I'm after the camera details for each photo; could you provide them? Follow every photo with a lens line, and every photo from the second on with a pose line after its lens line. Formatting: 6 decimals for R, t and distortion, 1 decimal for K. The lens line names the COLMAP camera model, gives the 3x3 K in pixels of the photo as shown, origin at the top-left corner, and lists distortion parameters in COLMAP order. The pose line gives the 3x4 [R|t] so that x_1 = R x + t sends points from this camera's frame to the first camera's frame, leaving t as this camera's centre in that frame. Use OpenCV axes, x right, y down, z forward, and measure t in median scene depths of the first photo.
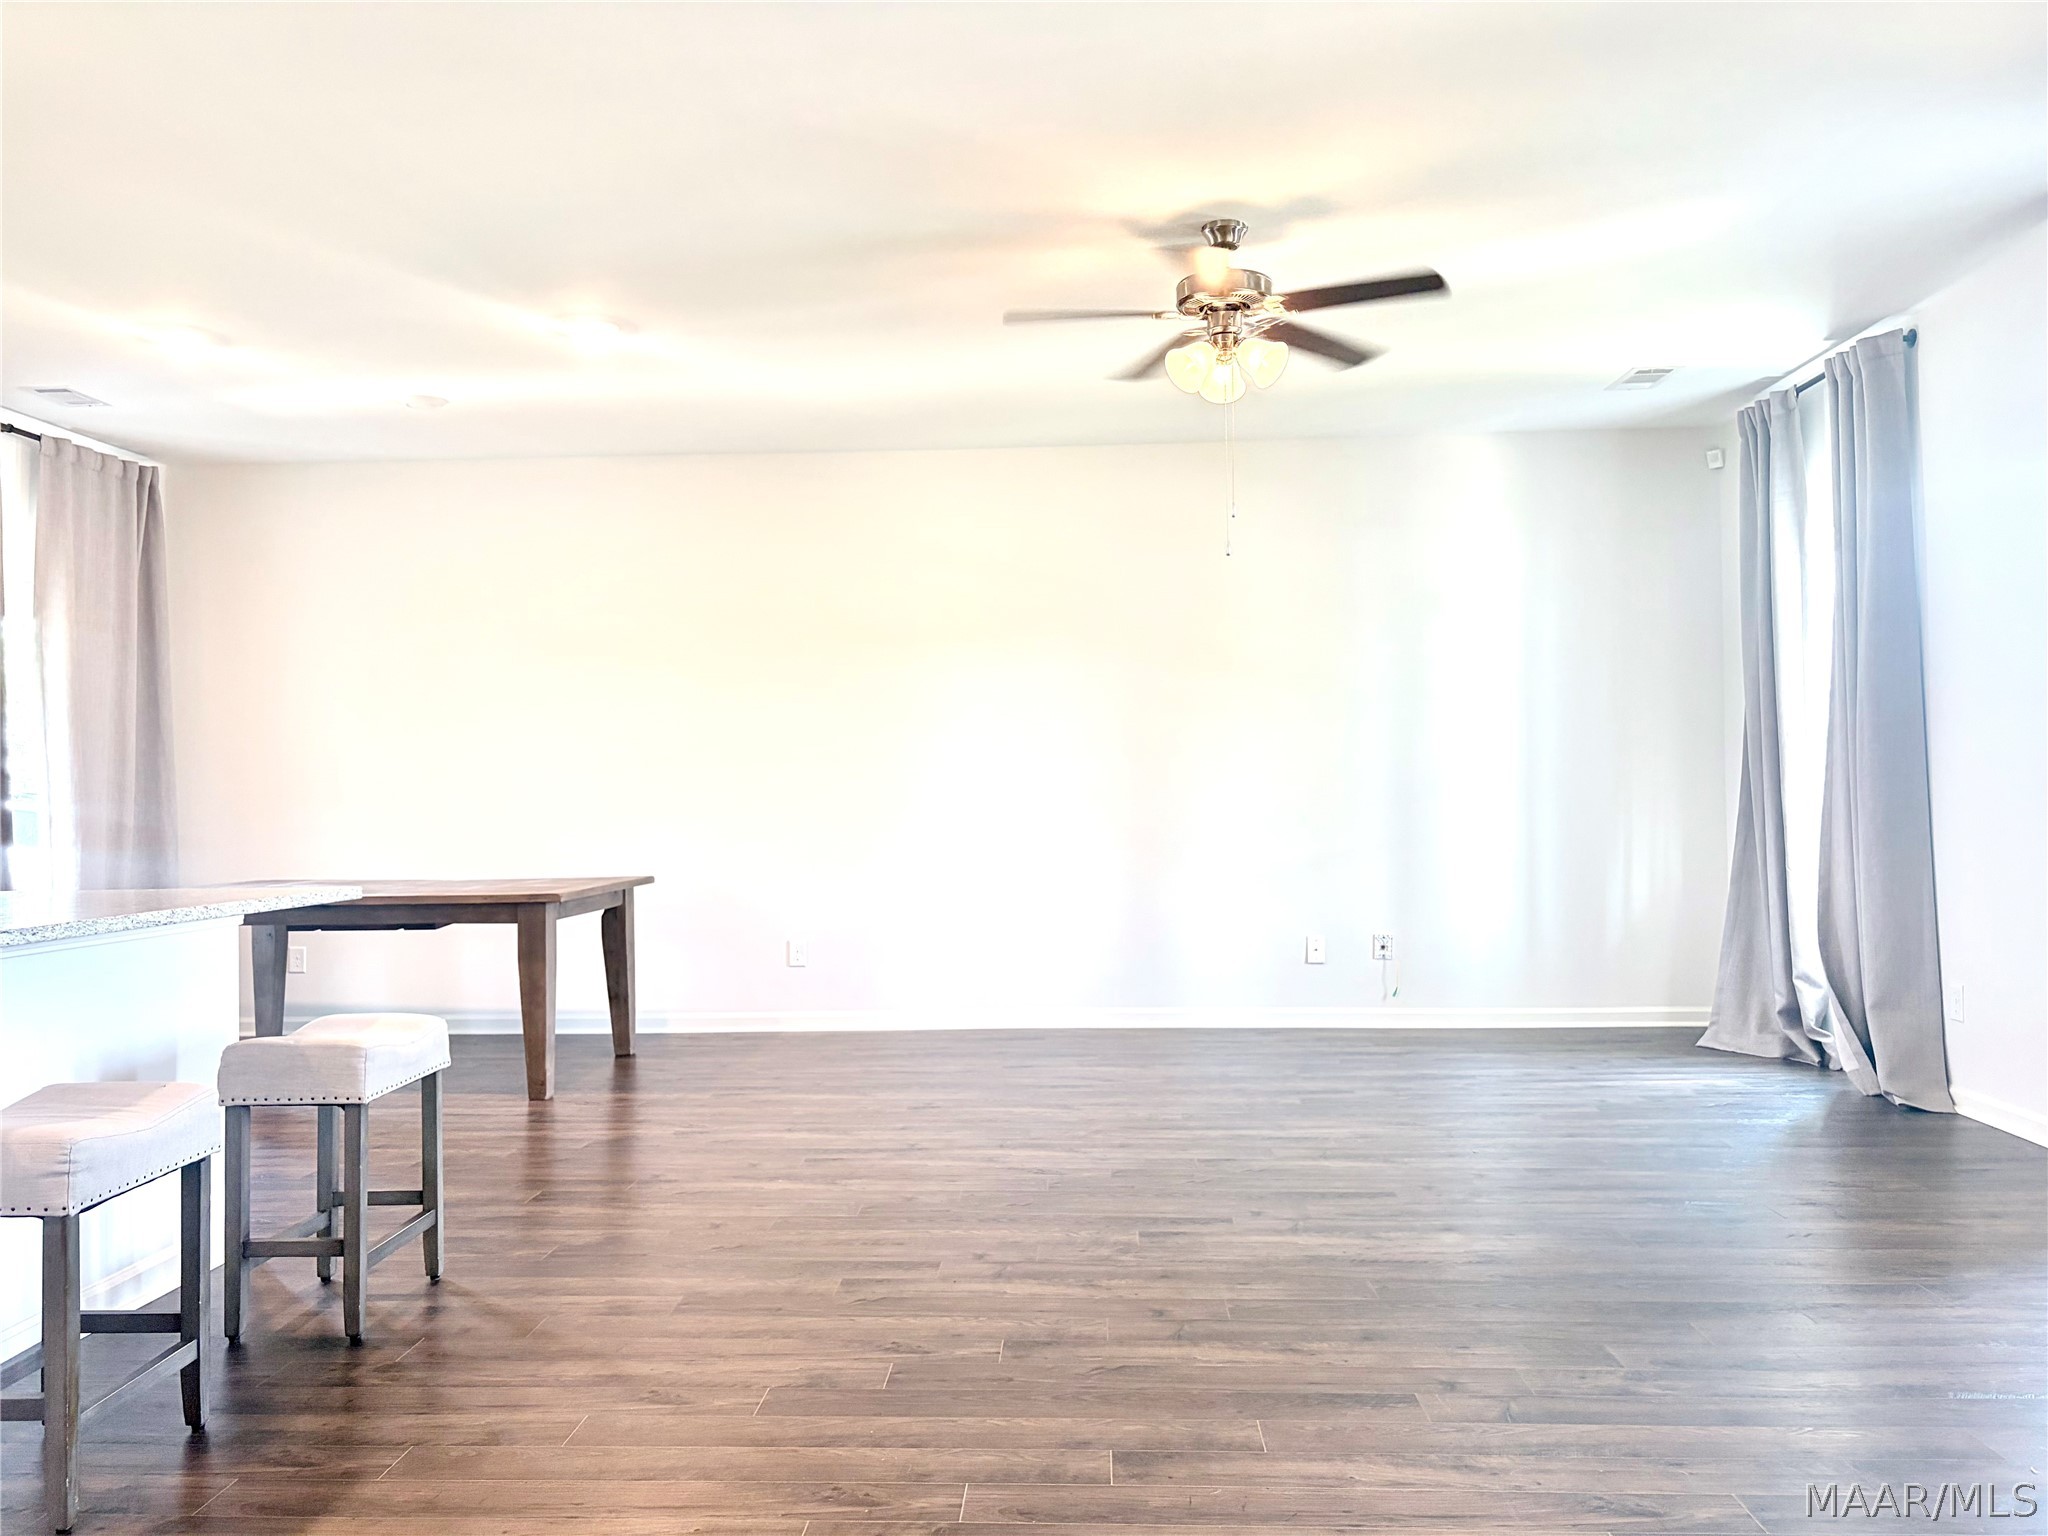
lens RADIAL K [[1520.4, 0, 1024.0], [0, 1520.4, 768.0], [0, 0, 1]] dist [0.002942, 0.007461]
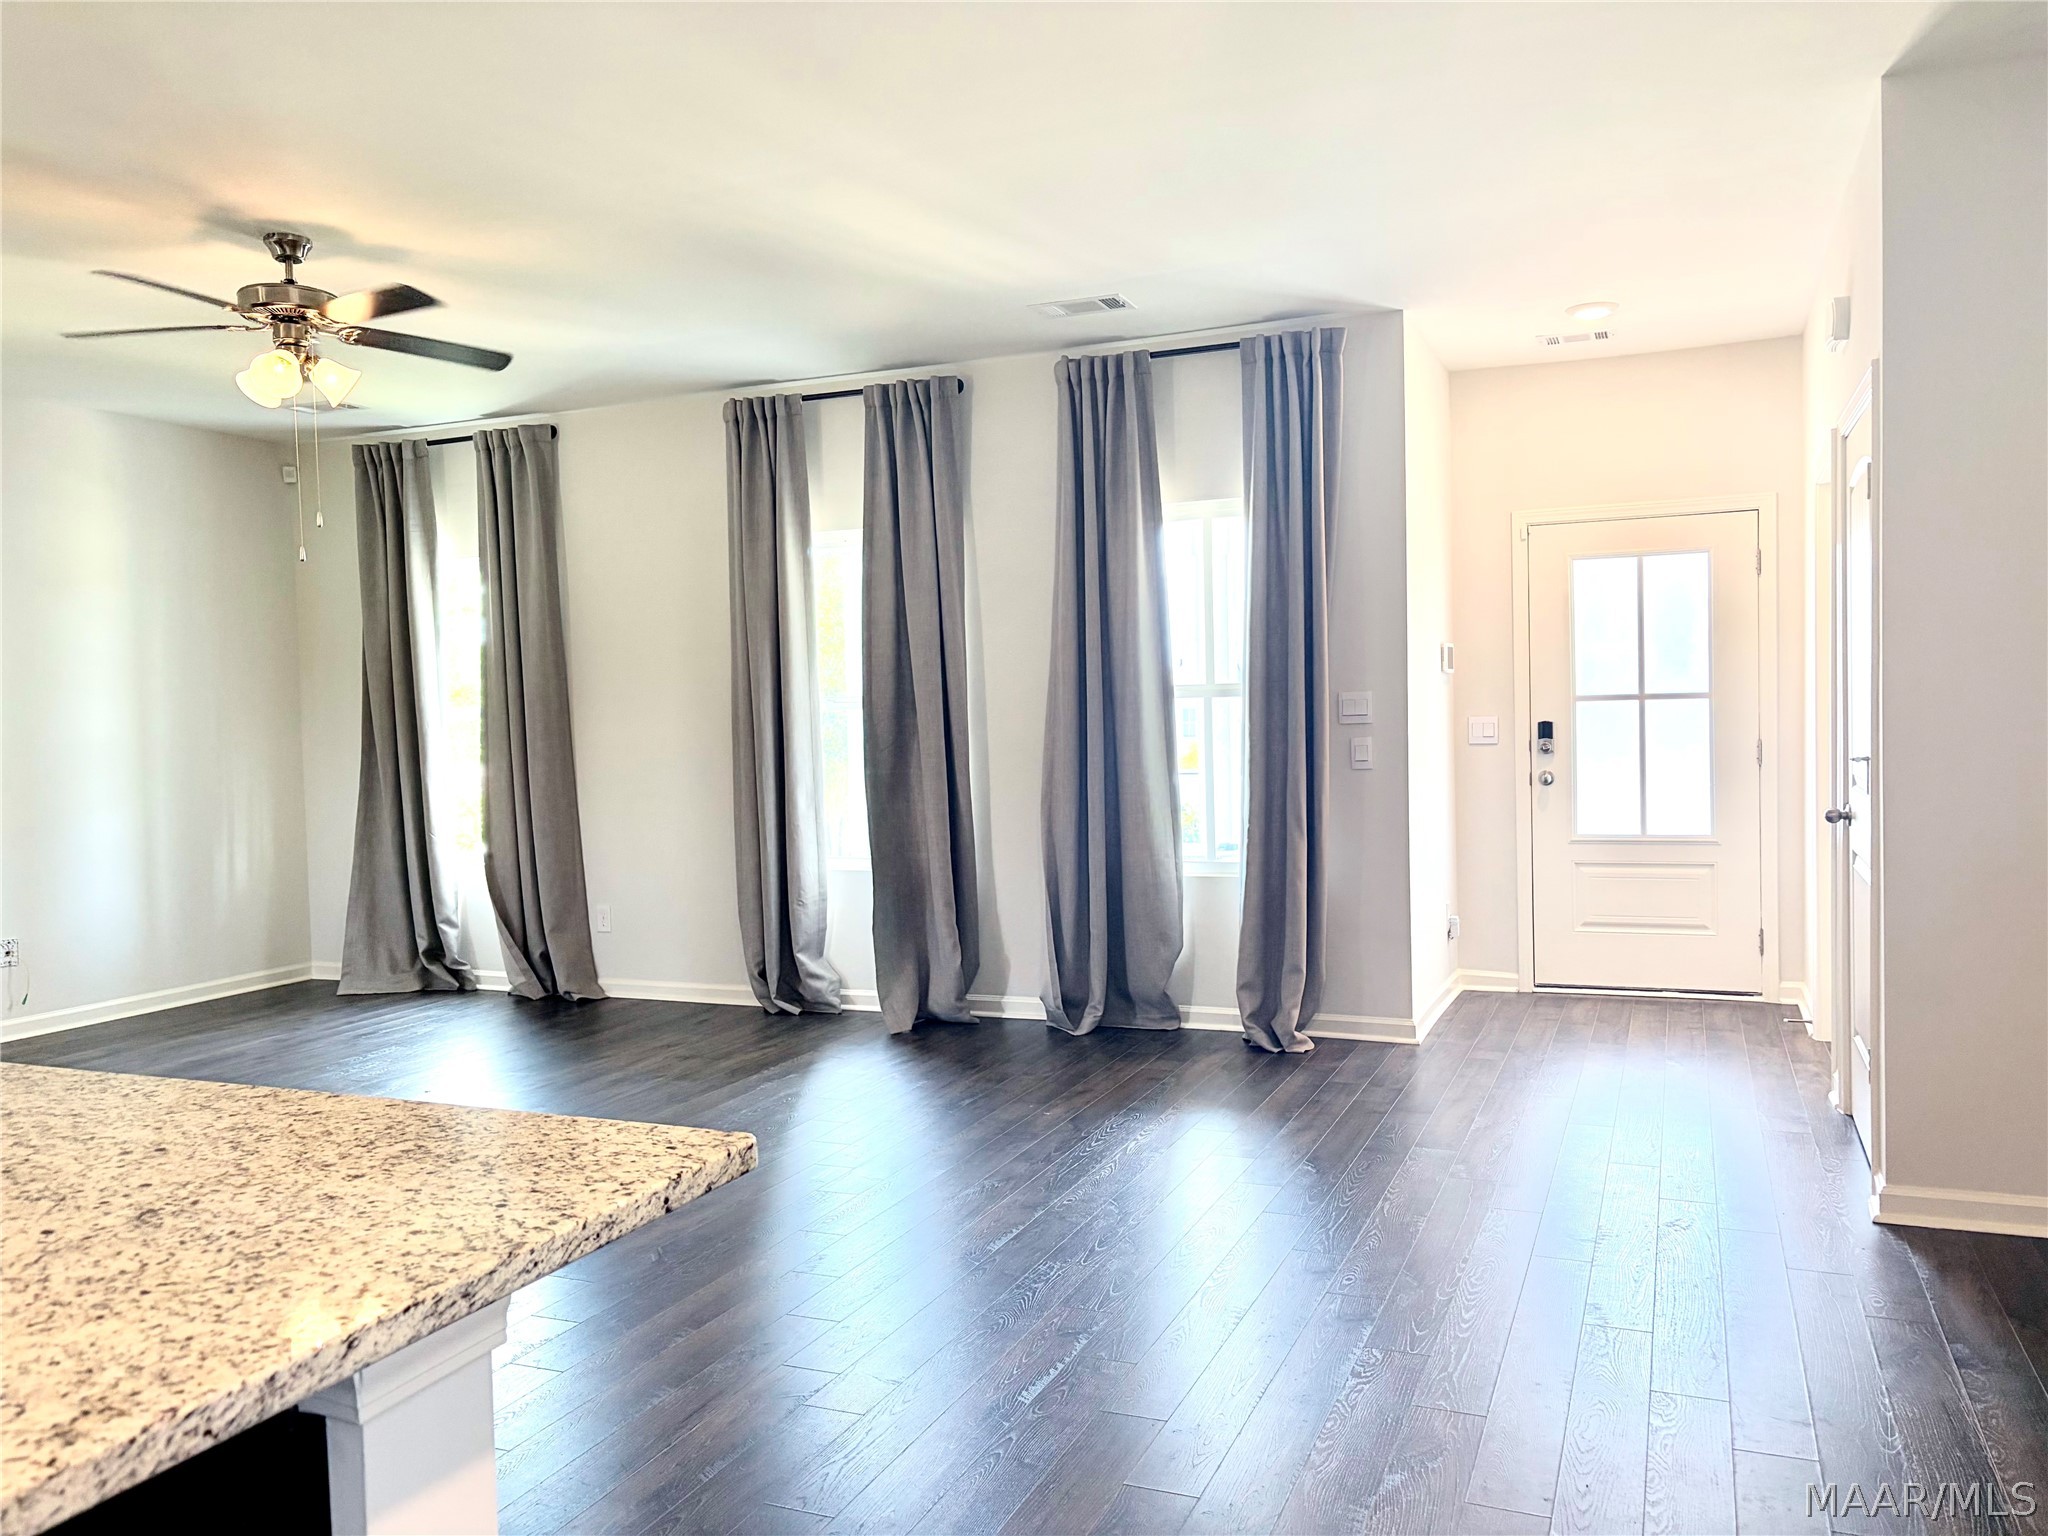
lens RADIAL K [[1520.4, 0, 1024.0], [0, 1520.4, 768.0], [0, 0, 1]] dist [0.002942, 0.007461]
pose [[0.366624, -0.025130, 0.930030, -0.447809], [0.008657, 0.999684, 0.023599, -0.011764], [-0.930329, -0.000601, 0.366726, 0.105443]]
